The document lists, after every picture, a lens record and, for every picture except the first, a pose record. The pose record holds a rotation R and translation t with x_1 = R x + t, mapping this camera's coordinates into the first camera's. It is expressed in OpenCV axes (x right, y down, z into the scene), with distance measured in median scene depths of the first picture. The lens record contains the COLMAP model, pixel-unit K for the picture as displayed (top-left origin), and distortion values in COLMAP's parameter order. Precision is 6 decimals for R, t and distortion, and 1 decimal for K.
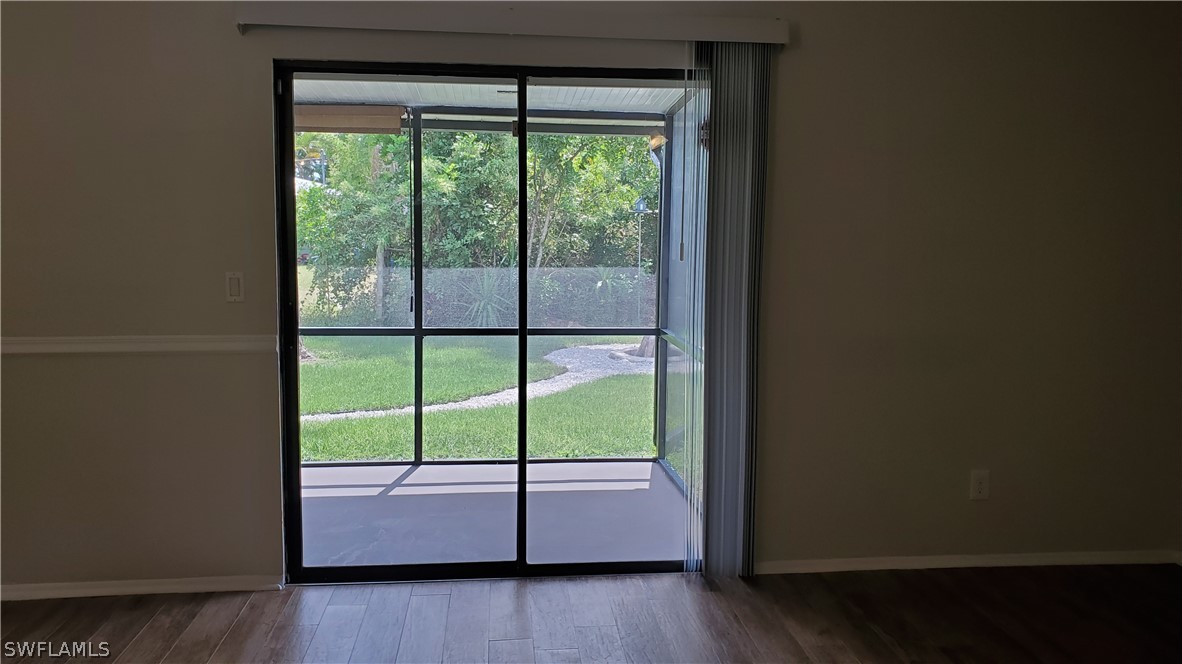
lens RADIAL K [[888.7, 0, 590.0], [0, 888.7, 305.9], [0, 0, 1]] dist [0.063571, -0.000831]
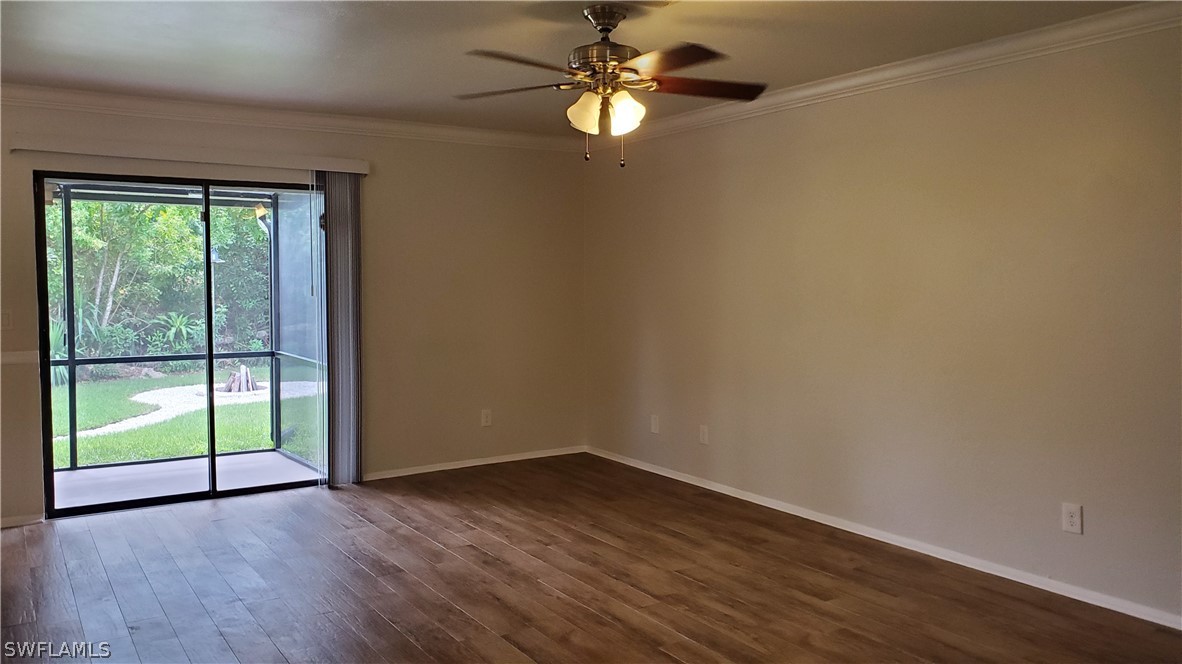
lens RADIAL K [[918.3, 0, 586.5], [0, 918.3, 337.8], [0, 0, 1]] dist [0.039887, -0.000599]
pose [[0.888499, -0.044619, 0.456705, -0.170629], [0.053202, 0.998566, -0.005943, 0.048498], [-0.455785, 0.029578, 0.889599, -0.569999]]
